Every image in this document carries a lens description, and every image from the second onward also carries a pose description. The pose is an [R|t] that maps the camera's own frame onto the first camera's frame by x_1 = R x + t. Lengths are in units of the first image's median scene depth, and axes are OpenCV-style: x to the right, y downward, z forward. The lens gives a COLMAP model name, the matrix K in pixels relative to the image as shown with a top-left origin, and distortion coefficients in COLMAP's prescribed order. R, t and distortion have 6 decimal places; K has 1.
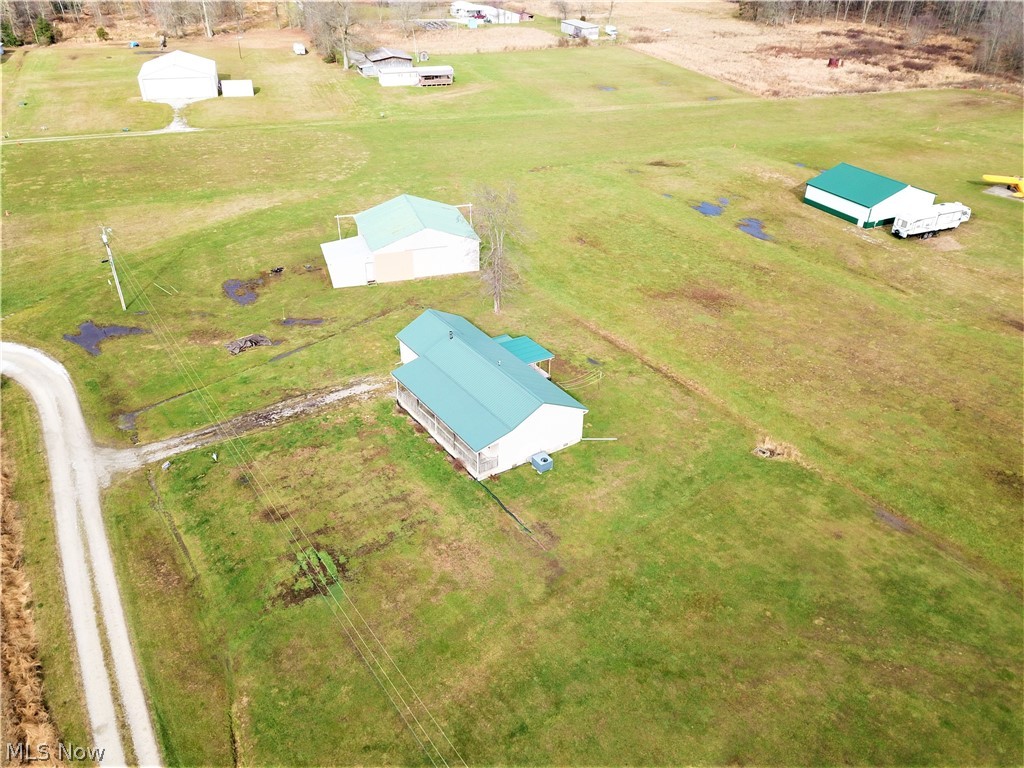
lens RADIAL K [[783.0, 0, 518.0], [0, 783.0, 385.0], [0, 0, 1]] dist [0.014171, -0.015795]
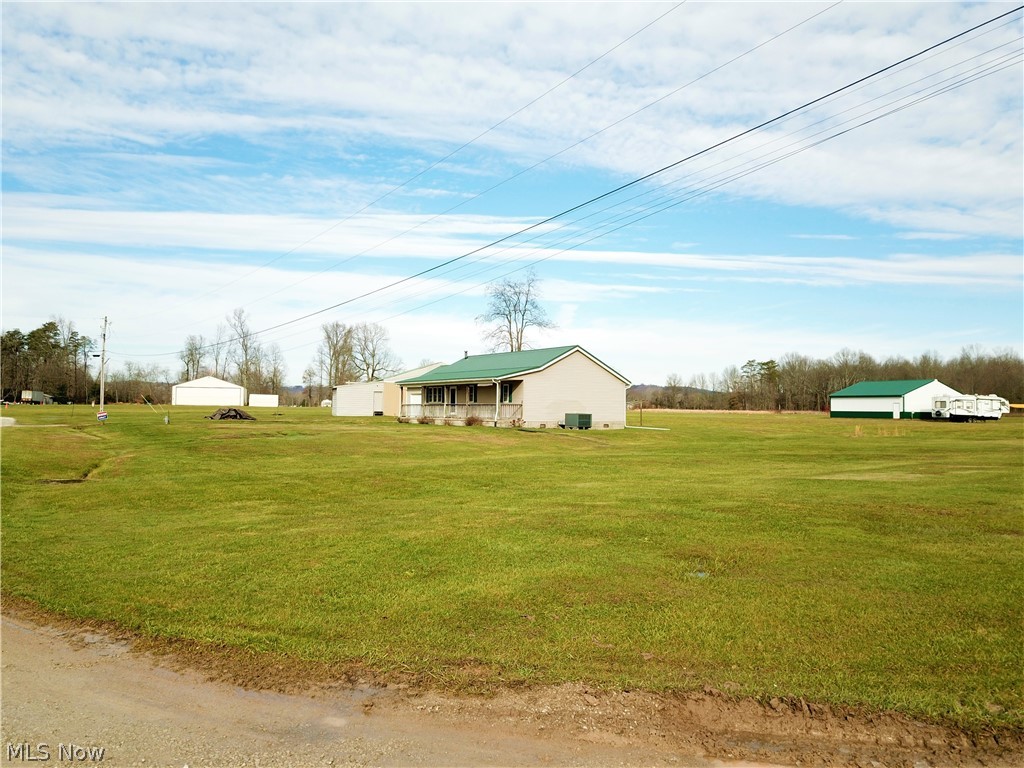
lens RADIAL K [[783.0, 0, 516.5], [0, 783.0, 385.2], [0, 0, 1]] dist [0.014171, -0.015795]
pose [[0.999908, -0.013556, -0.000514, -0.022147], [0.010962, 0.829674, -0.558141, 0.292233], [0.007993, 0.558084, 0.829746, 0.192207]]
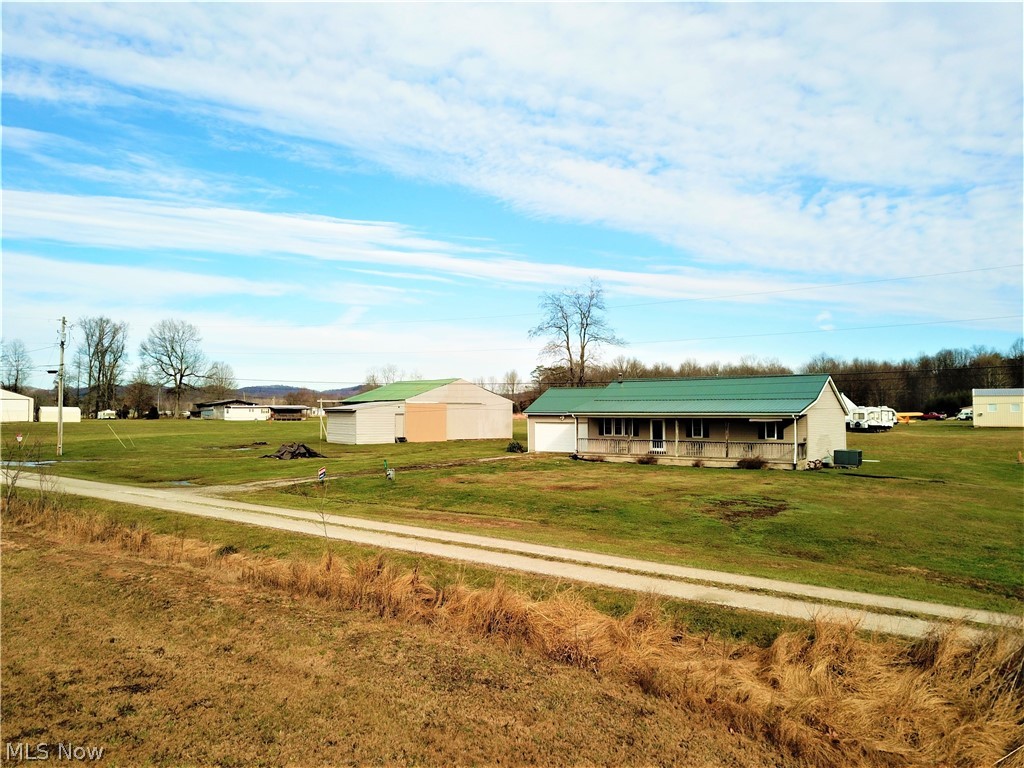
lens RADIAL K [[783.0, 0, 507.9], [0, 783.0, 382.7], [0, 0, 1]] dist [0.014171, -0.015795]
pose [[0.941083, -0.012585, 0.337943, -0.289488], [0.199328, 0.827909, -0.524247, 0.203264], [-0.273188, 0.560721, 0.781639, 0.286940]]
